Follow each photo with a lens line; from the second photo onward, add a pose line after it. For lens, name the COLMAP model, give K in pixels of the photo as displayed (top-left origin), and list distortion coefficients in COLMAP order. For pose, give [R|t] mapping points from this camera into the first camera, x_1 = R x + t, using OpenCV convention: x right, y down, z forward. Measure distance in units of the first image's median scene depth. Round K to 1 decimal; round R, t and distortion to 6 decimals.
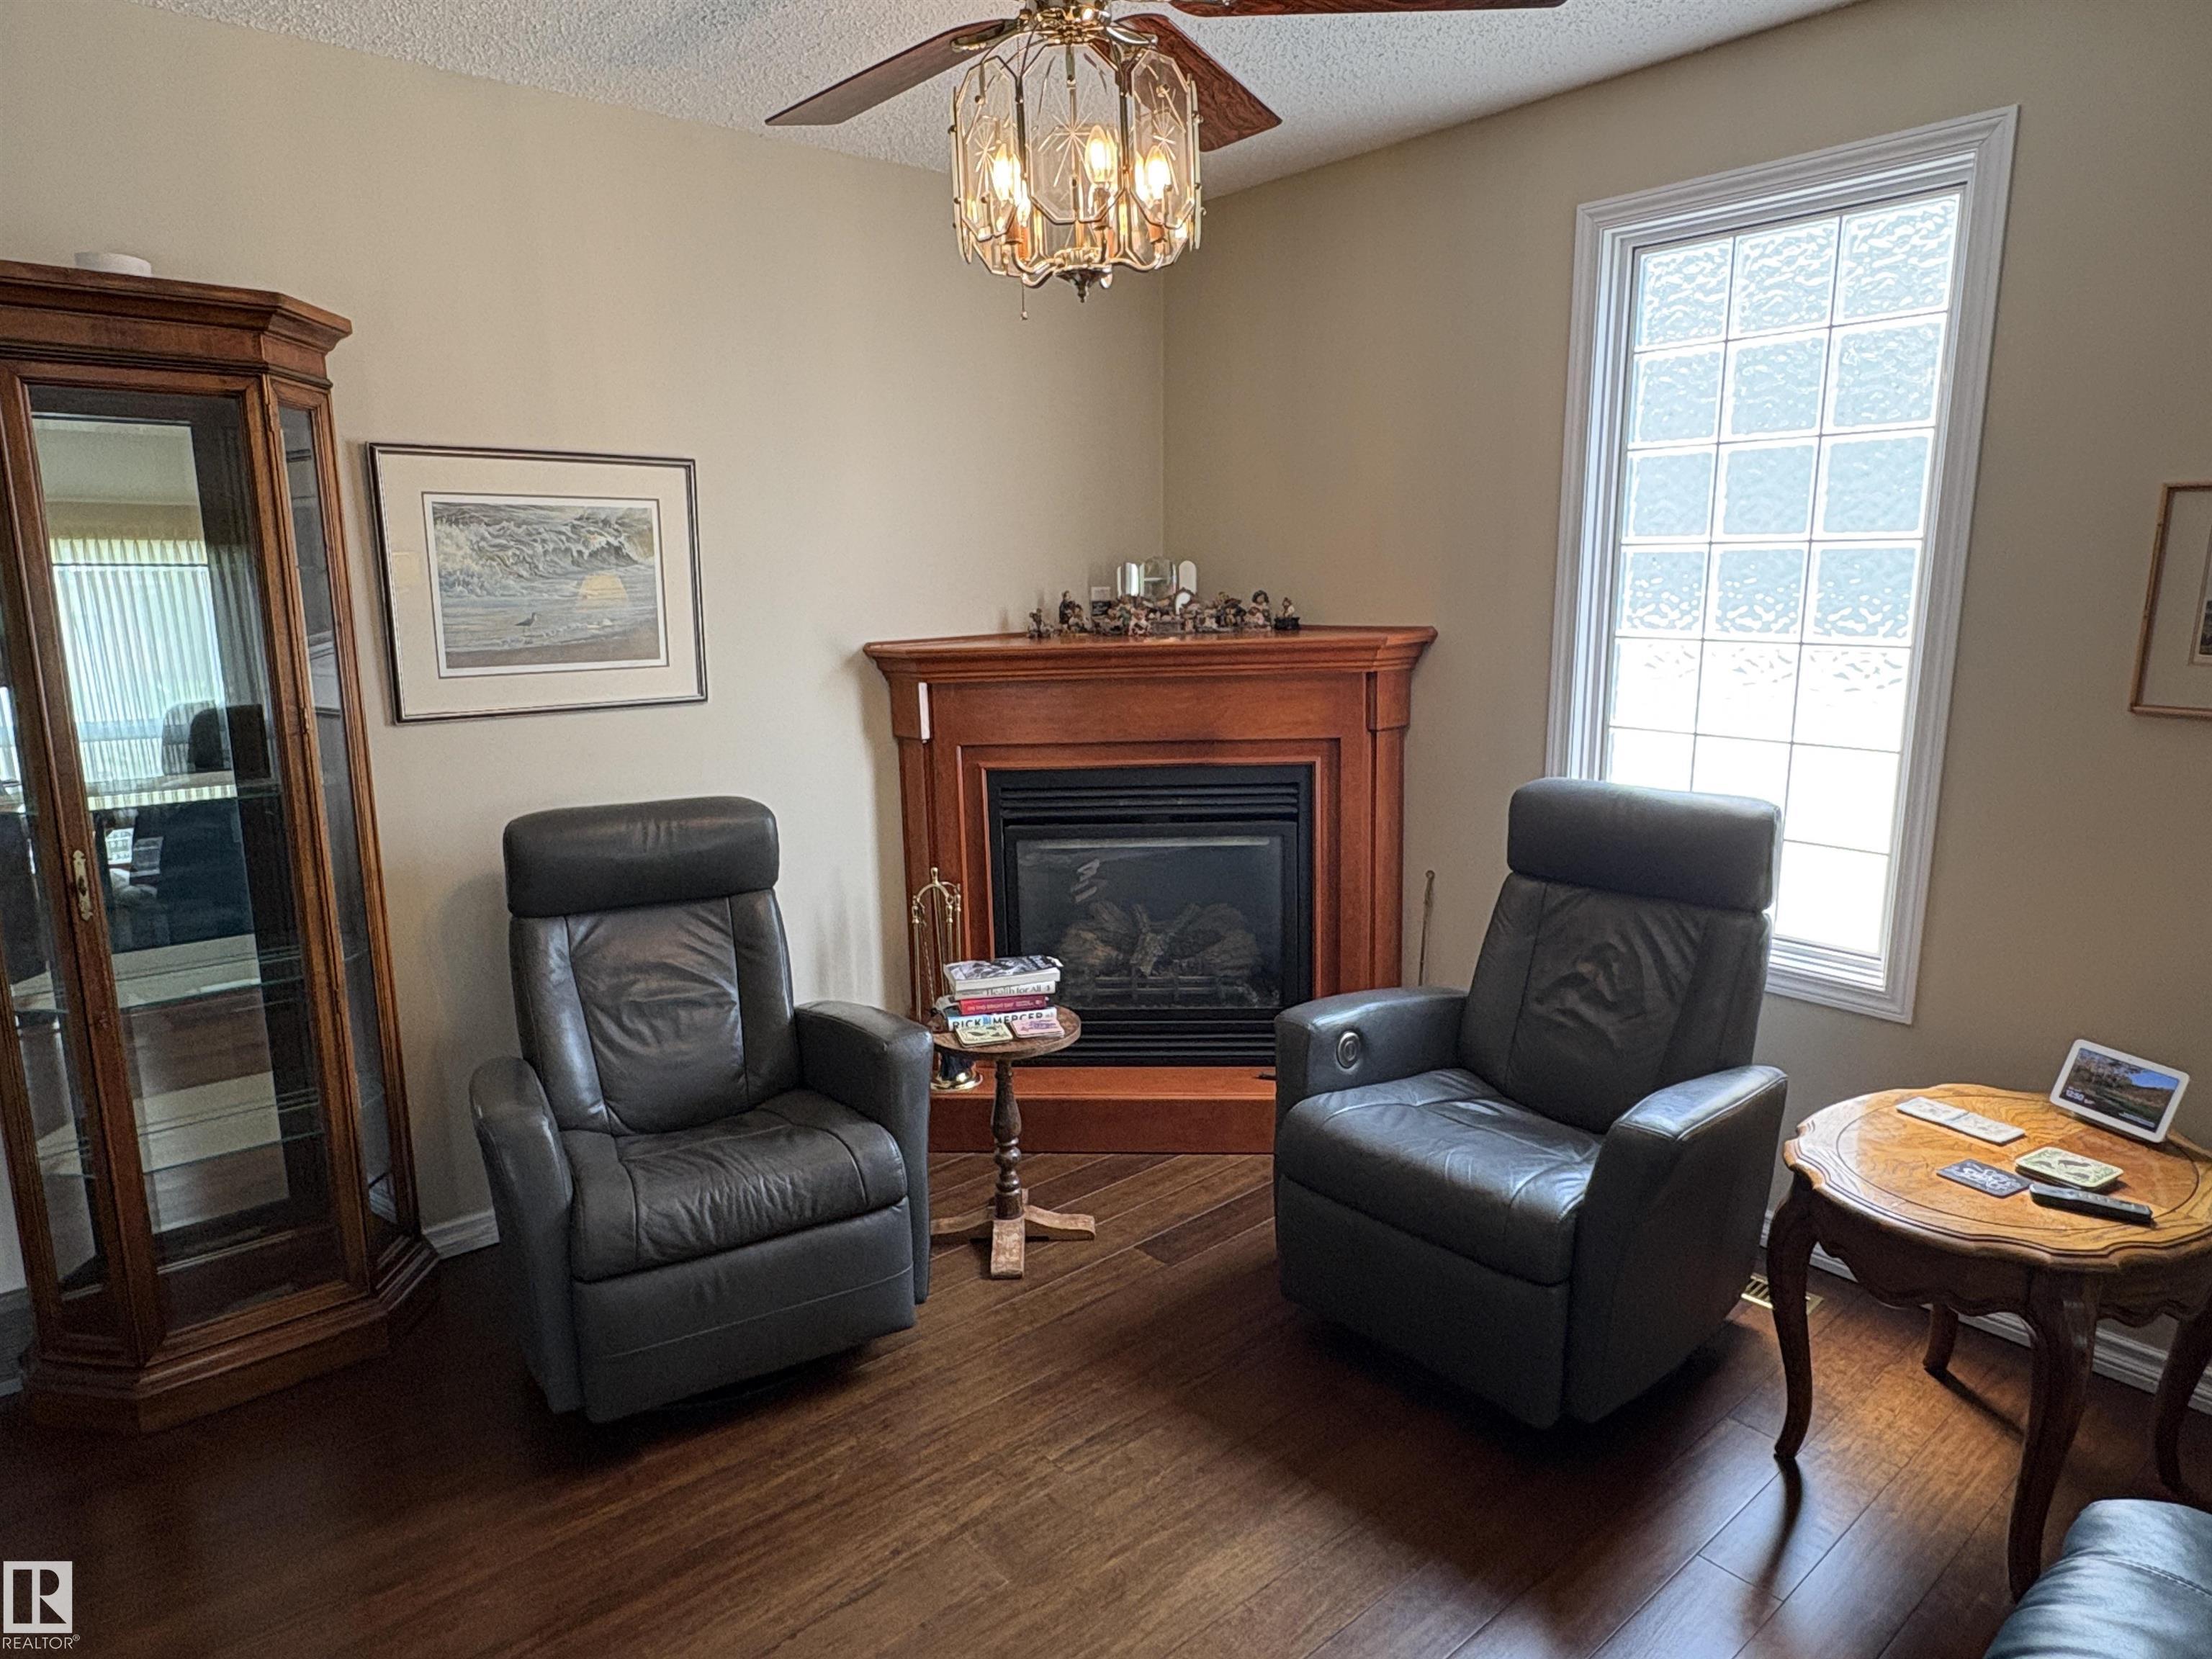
lens RADIAL K [[1344.5, 0, 1104.2], [0, 1344.5, 831.9], [0, 0, 1]] dist [0.005829, 0.000717]
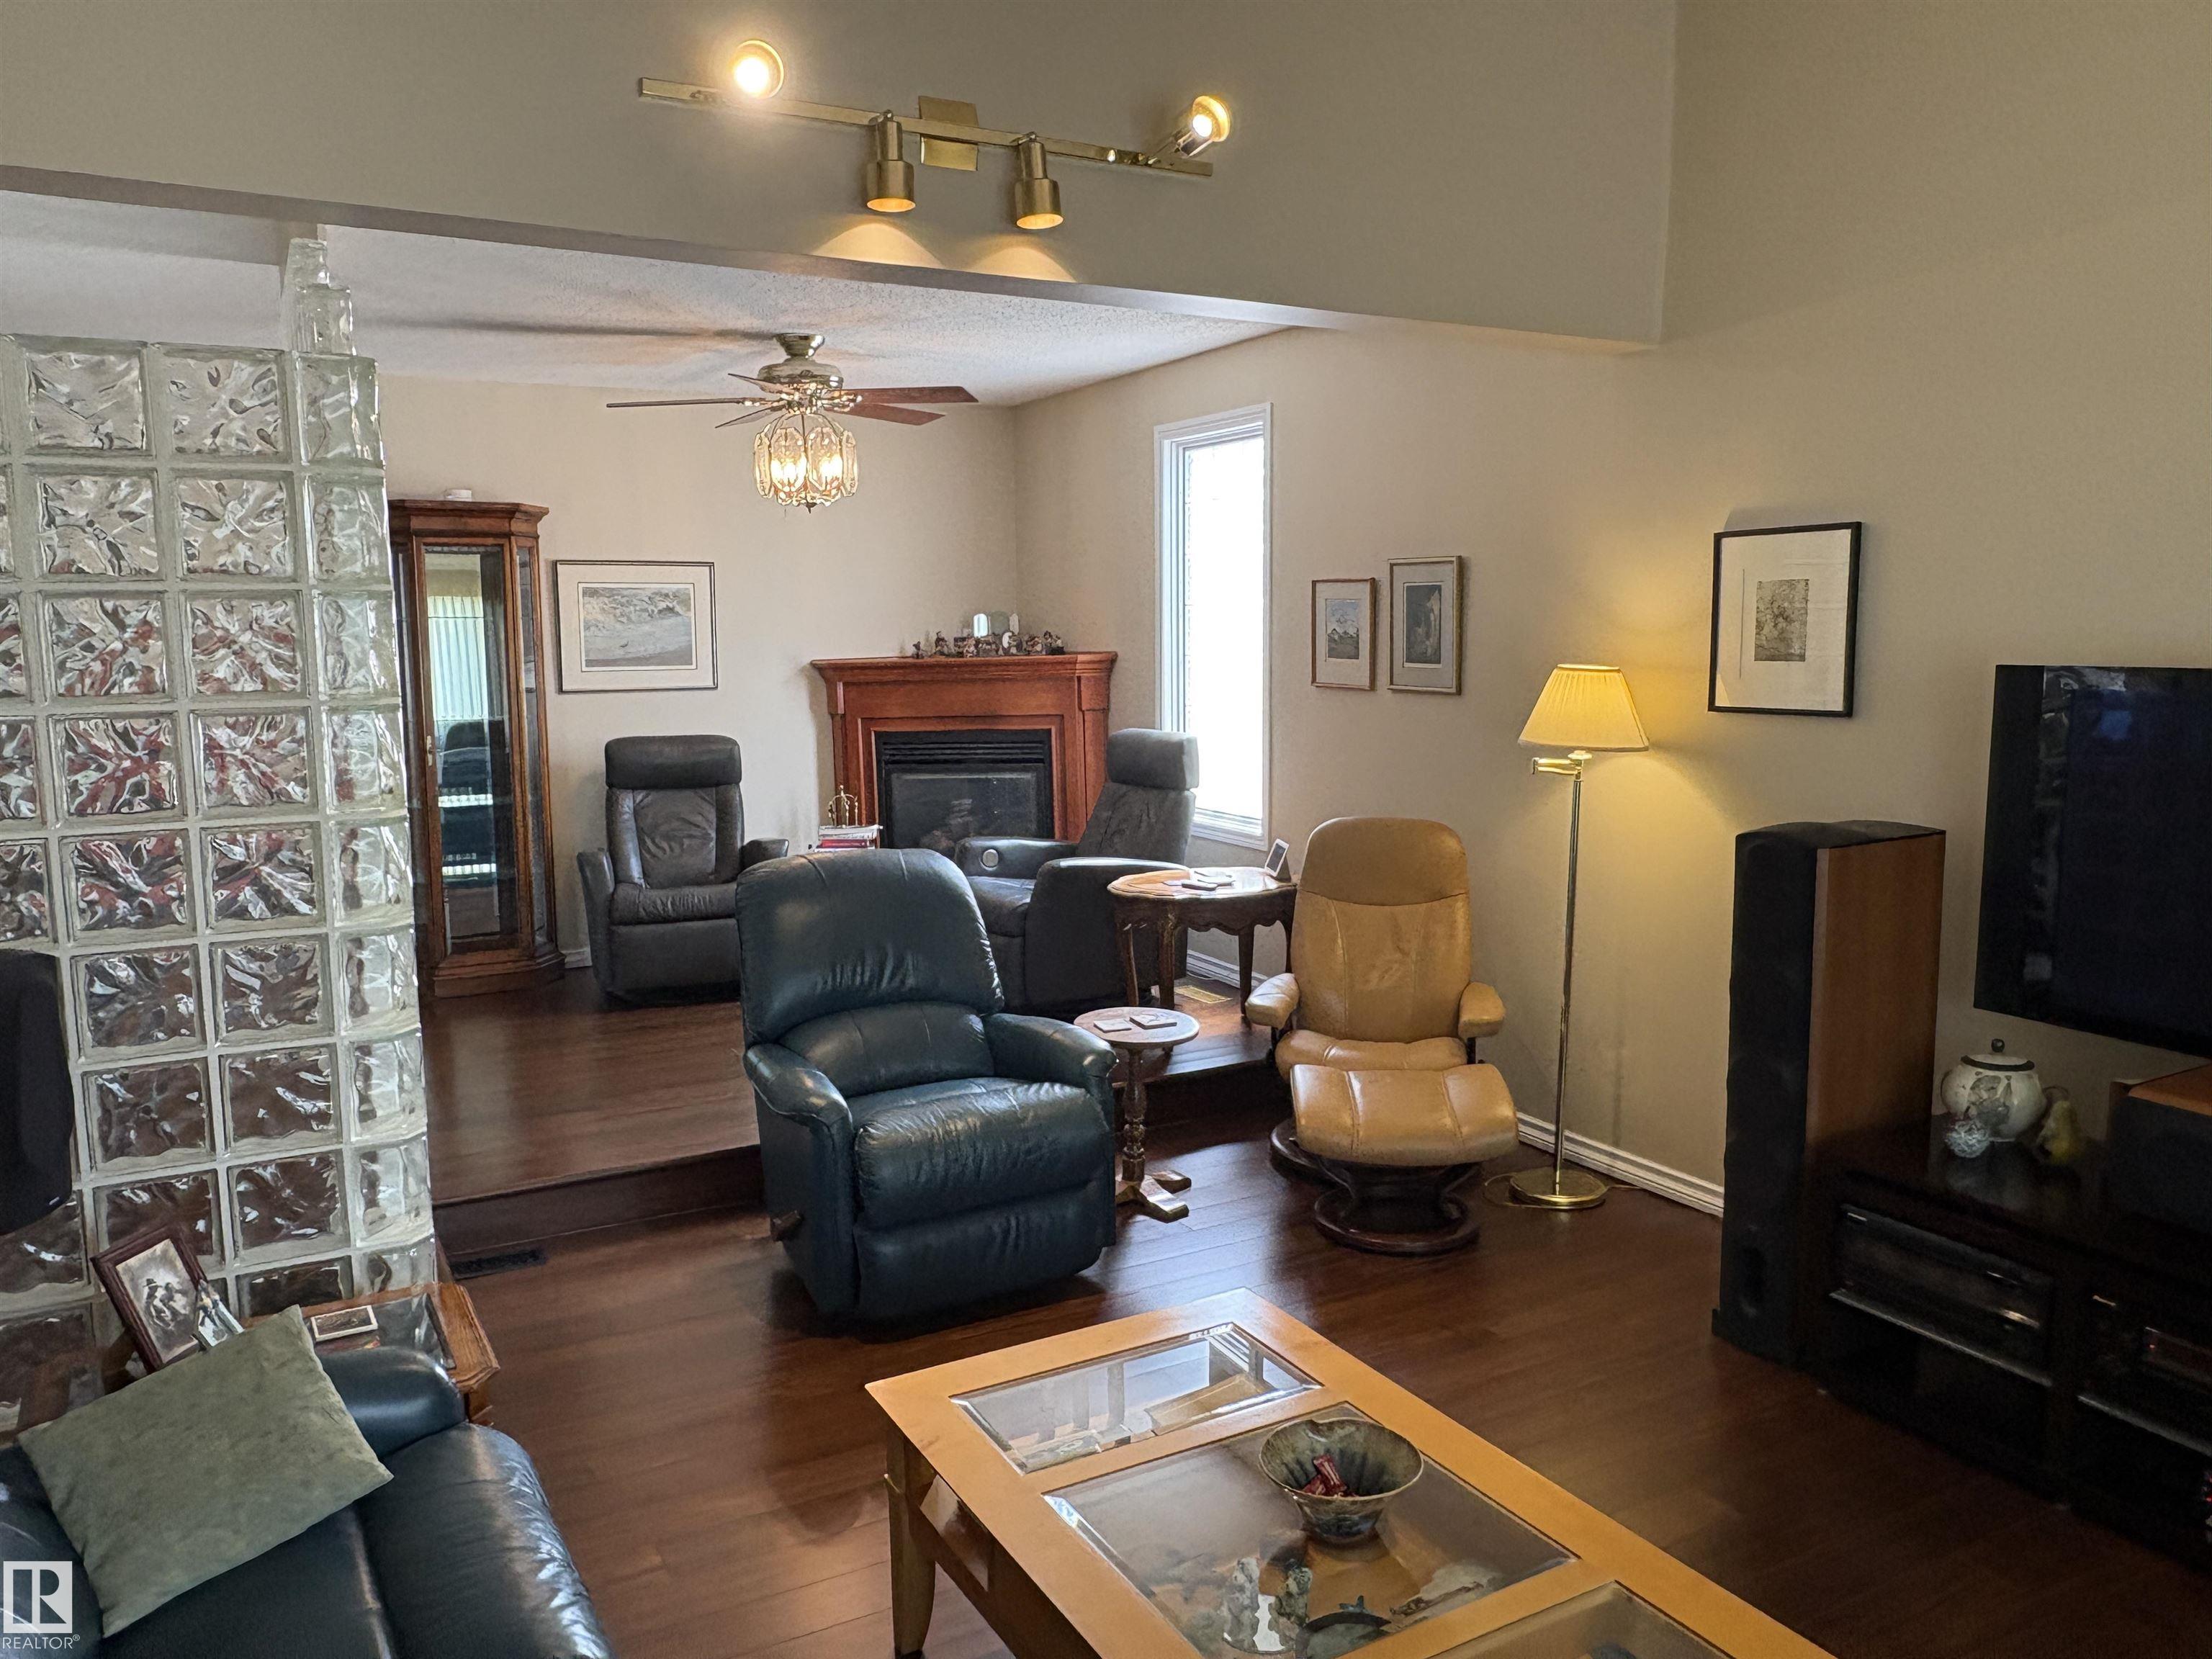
lens RADIAL K [[1599.0, 0, 1115.5], [0, 1599.0, 825.3], [0, 0, 1]] dist [-0.004627, -0.000329]
pose [[0.980736, 0.023348, -0.193936, 0.829199], [-0.035480, 0.997609, -0.059316, 0.248716], [0.192087, 0.065054, 0.979219, -1.285837]]
